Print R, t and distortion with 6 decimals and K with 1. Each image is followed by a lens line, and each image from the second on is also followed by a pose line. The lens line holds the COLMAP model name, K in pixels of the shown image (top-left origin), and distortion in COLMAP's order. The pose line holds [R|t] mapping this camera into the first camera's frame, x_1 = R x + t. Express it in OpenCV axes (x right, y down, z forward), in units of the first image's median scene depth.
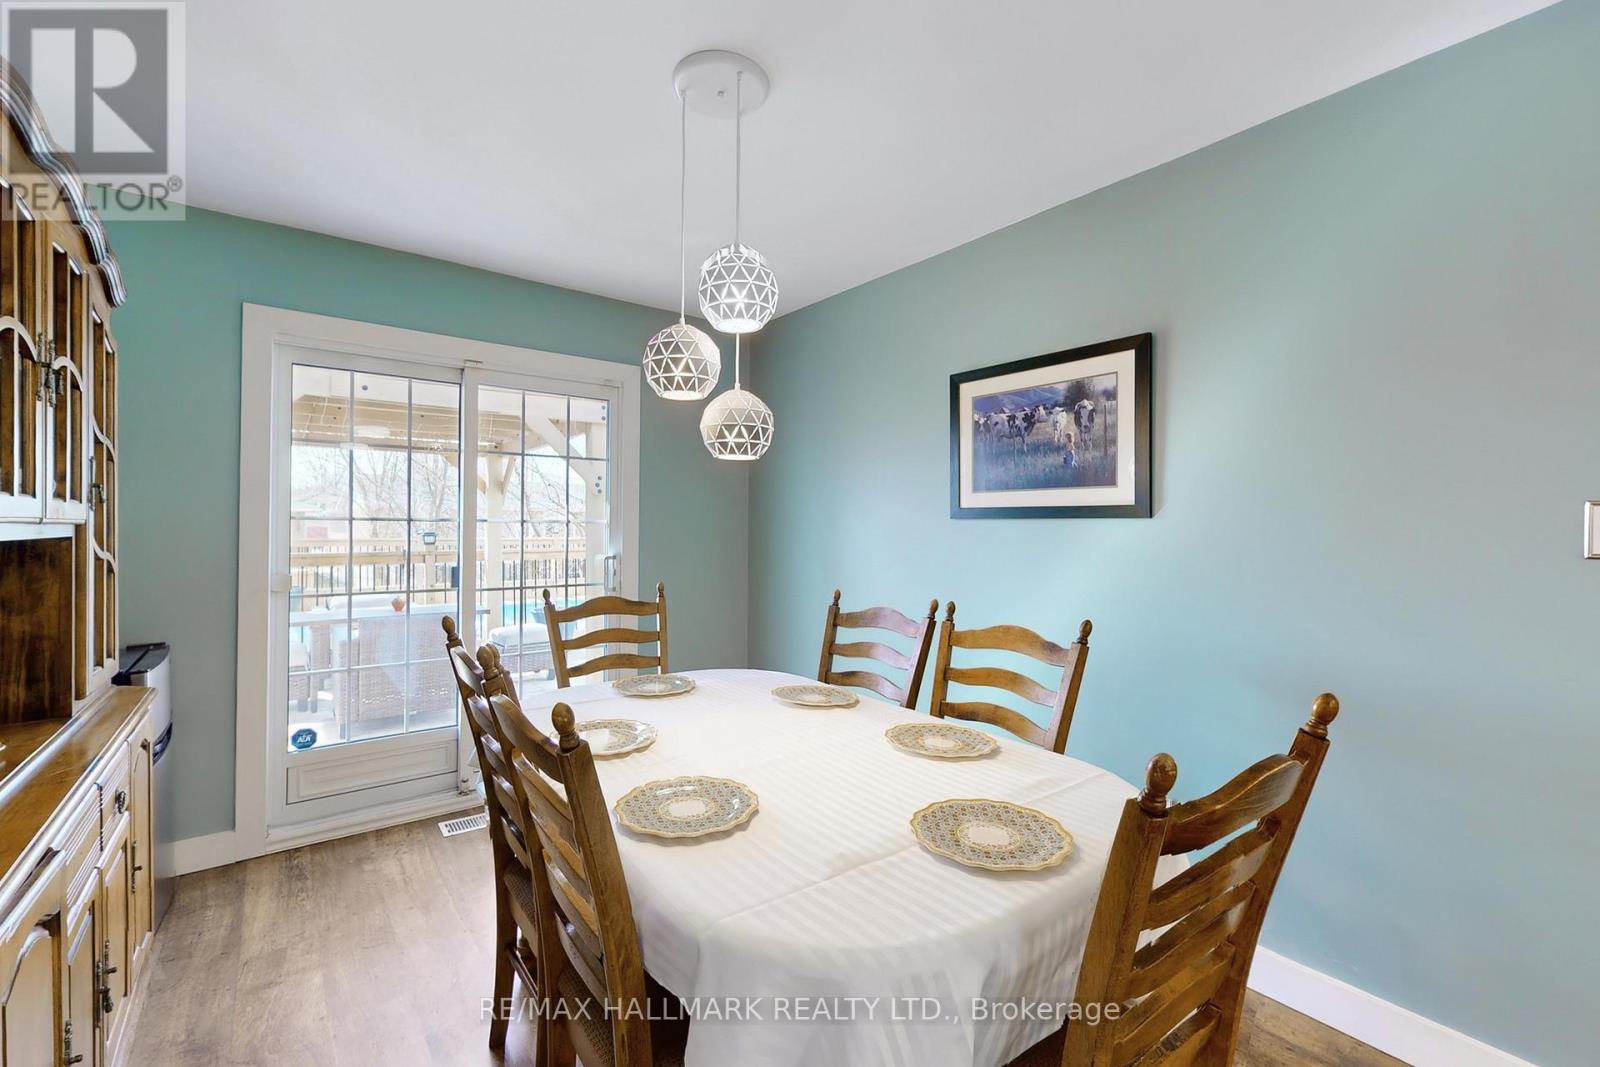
lens RADIAL K [[684.5, 0, 799.0], [0, 684.5, 517.0], [0, 0, 1]] dist [0.001640, 0.000012]
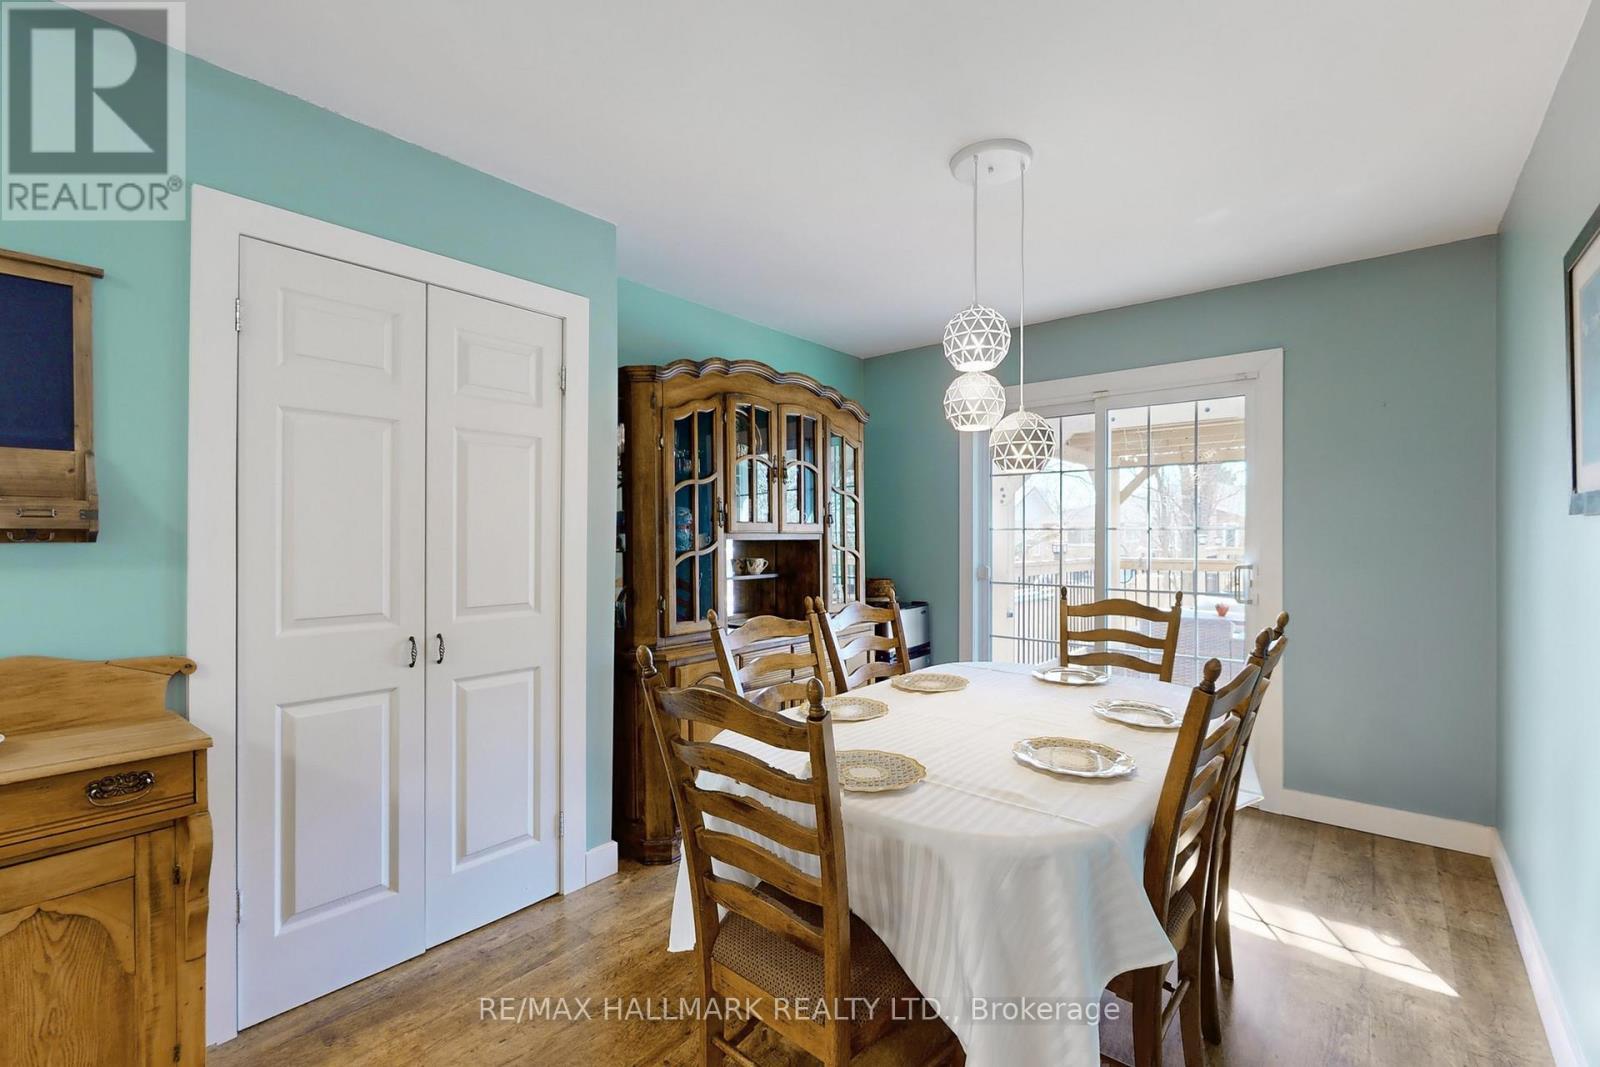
lens RADIAL K [[677.5, 0, 800.3], [0, 677.5, 534.7], [0, 0, 1]] dist [-0.000818, 0.000786]
pose [[0.214624, -0.005773, -0.976680, 0.658215], [0.016724, 0.999858, -0.002235, 0.010992], [0.976554, -0.015855, 0.214690, 0.303781]]
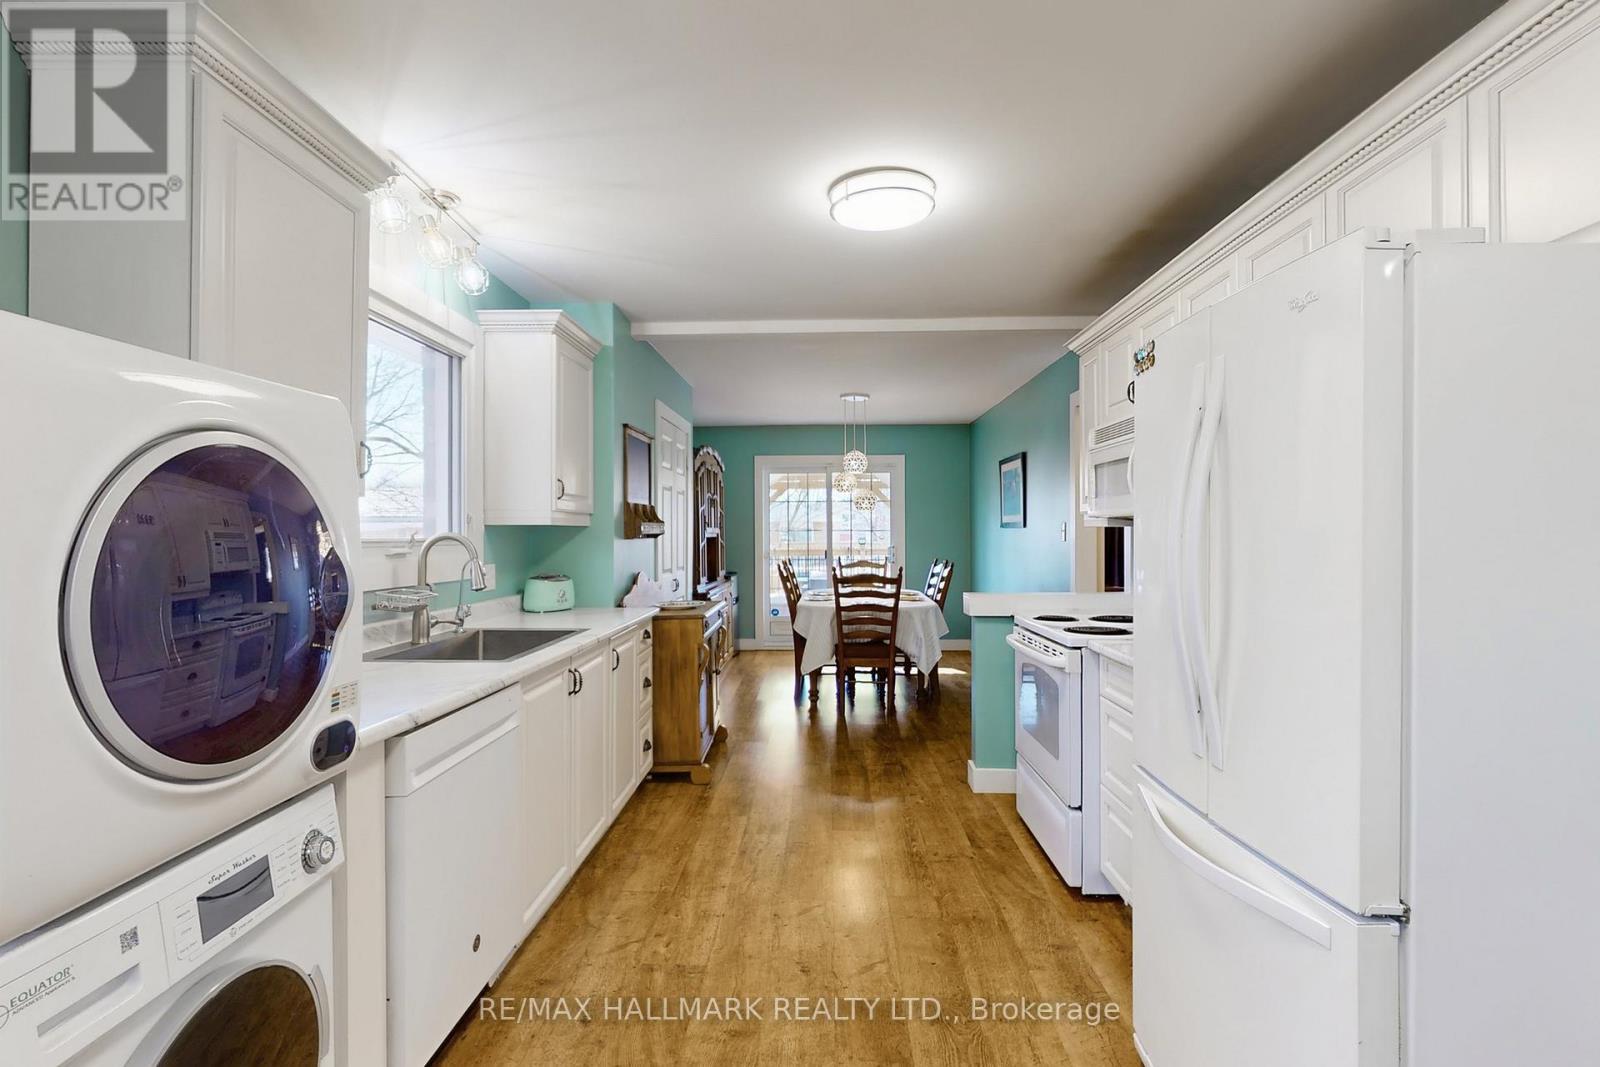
lens RADIAL K [[759.6, 0, 803.1], [0, 759.6, 534.7], [0, 0, 1]] dist [-0.002179, -0.001576]
pose [[0.775591, -0.007194, -0.631194, 1.360103], [0.019091, 0.999745, 0.012064, -0.017878], [0.630947, -0.021407, 0.775531, -1.352504]]
